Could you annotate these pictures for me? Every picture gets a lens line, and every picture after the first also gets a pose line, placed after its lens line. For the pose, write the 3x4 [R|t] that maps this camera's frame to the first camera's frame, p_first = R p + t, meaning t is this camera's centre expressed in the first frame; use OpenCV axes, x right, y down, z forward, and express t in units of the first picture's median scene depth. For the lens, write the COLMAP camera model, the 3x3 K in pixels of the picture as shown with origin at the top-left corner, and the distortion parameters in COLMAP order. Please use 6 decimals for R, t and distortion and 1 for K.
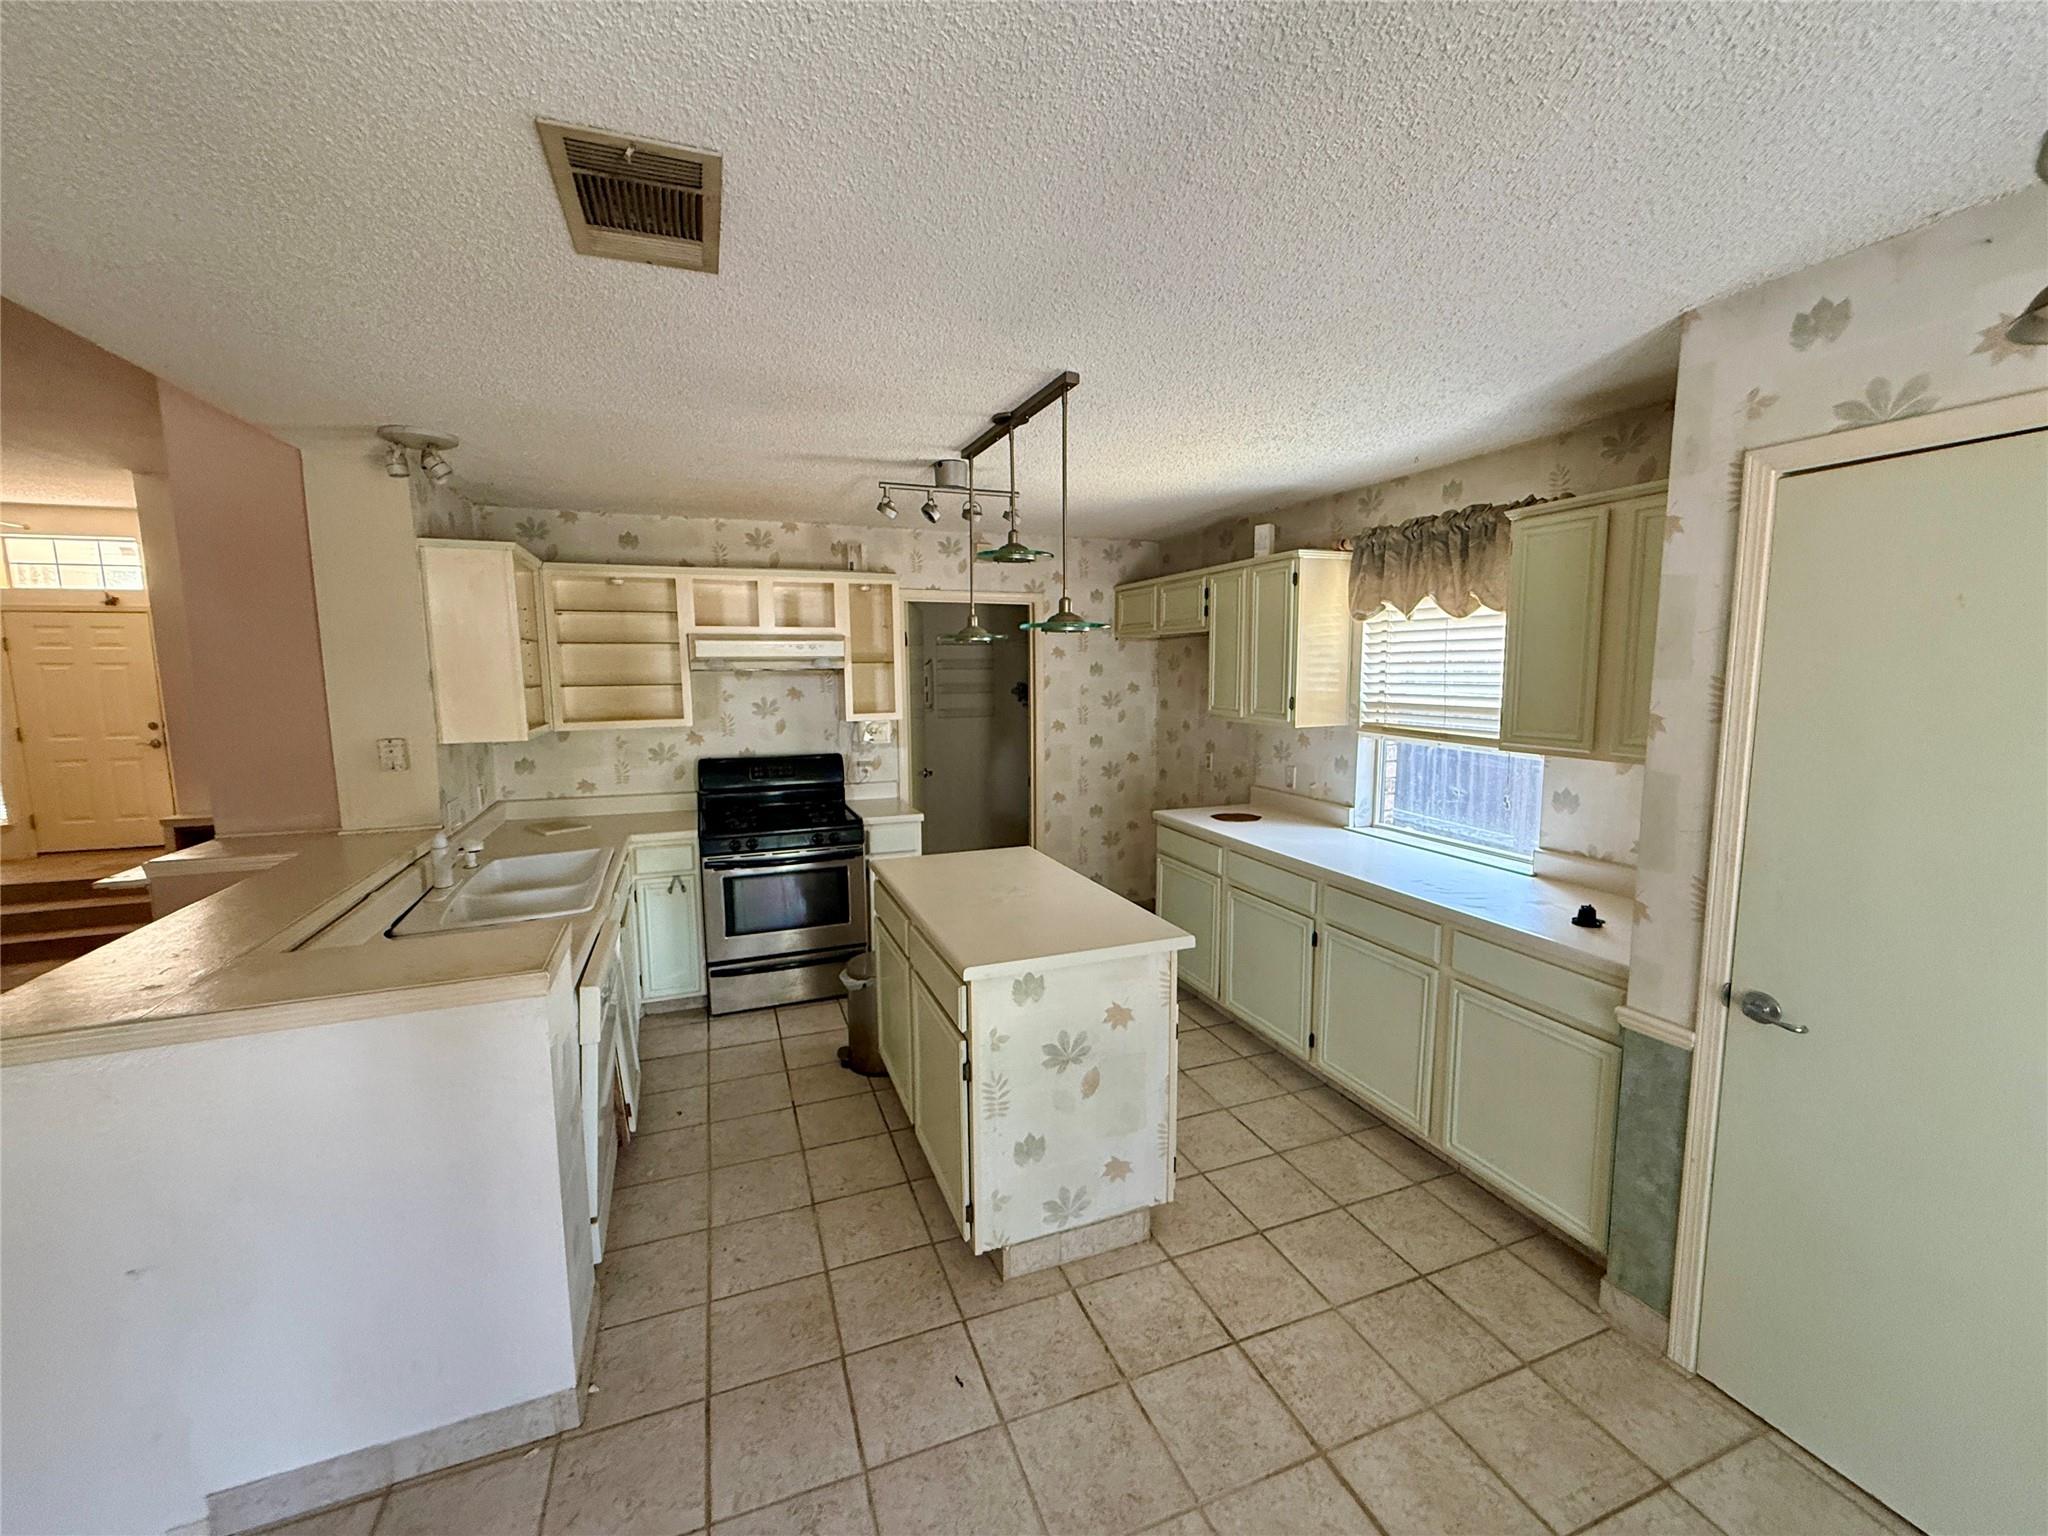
lens RADIAL K [[817.8, 0, 1024.0], [0, 817.8, 766.2], [0, 0, 1]] dist [0.001160, 0.000066]
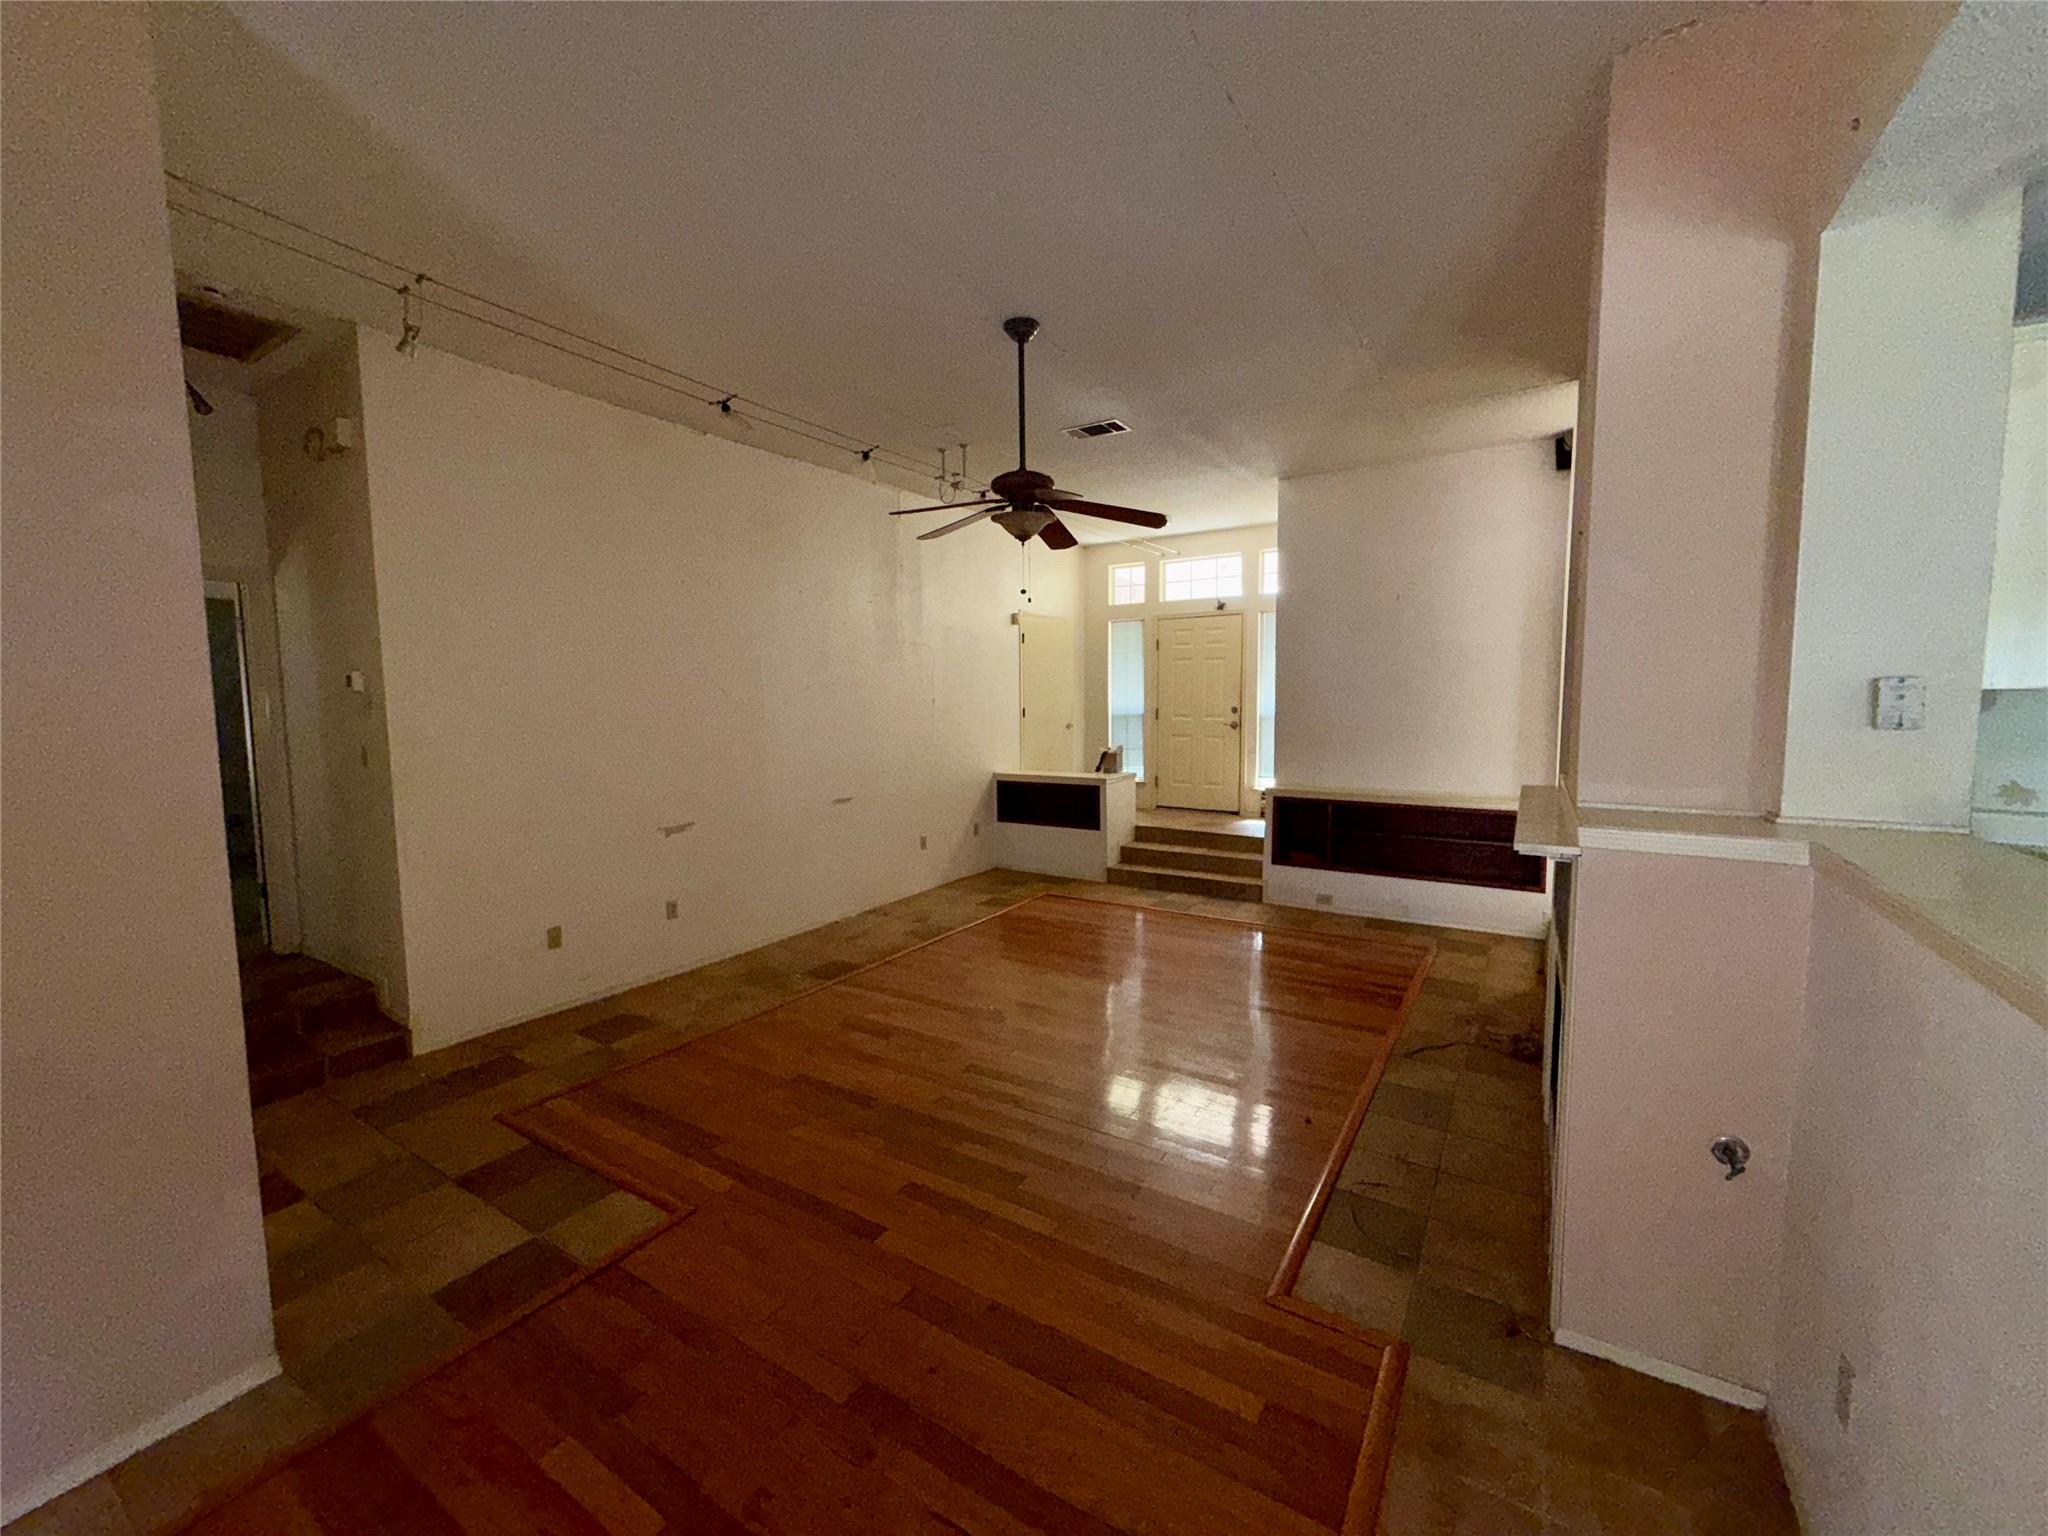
lens RADIAL K [[817.8, 0, 1026.7], [0, 817.8, 765.6], [0, 0, 1]] dist [0.001160, 0.000066]
pose [[0.594918, 0.072167, -0.800540, -0.328535], [-0.092647, 0.995480, 0.020890, 0.038812], [0.798429, 0.061740, 0.598915, 0.063457]]
